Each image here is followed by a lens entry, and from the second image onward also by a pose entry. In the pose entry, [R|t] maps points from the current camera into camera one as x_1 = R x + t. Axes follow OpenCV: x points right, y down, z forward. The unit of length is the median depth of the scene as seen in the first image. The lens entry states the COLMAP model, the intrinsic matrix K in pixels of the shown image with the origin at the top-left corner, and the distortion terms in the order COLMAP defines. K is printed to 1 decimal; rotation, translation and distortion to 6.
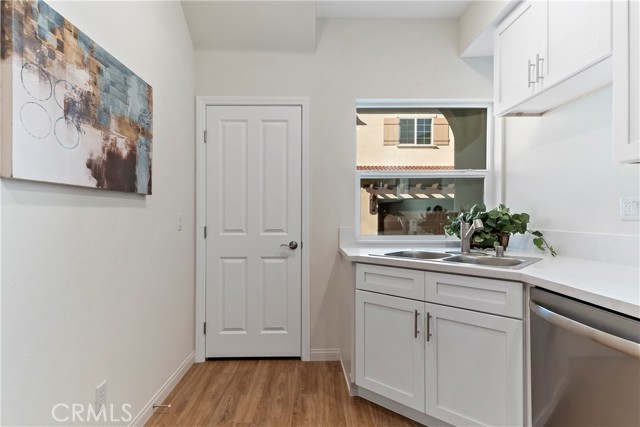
lens RADIAL K [[346.0, 0, 320.0], [0, 346.0, 213.5], [0, 0, 1]] dist [0.000861, 0.000162]
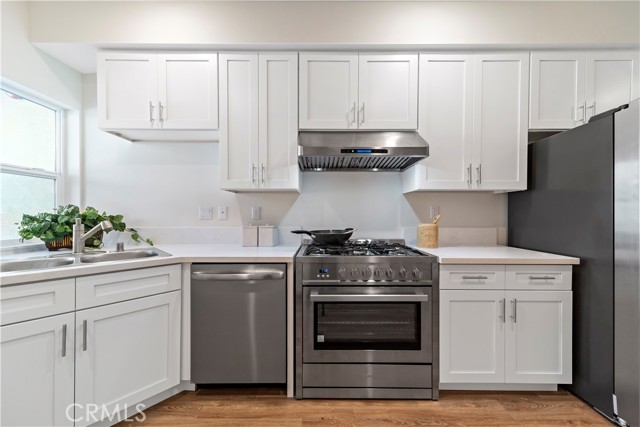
lens RADIAL K [[224.3, 0, 319.8], [0, 224.3, 216.3], [0, 0, 1]] dist [-0.000476, -0.000228]
pose [[0.021628, 0.002064, 0.999764, -0.255097], [-0.005048, 0.999985, -0.001956, 0.002349], [-0.999753, -0.005005, 0.021638, 0.319898]]
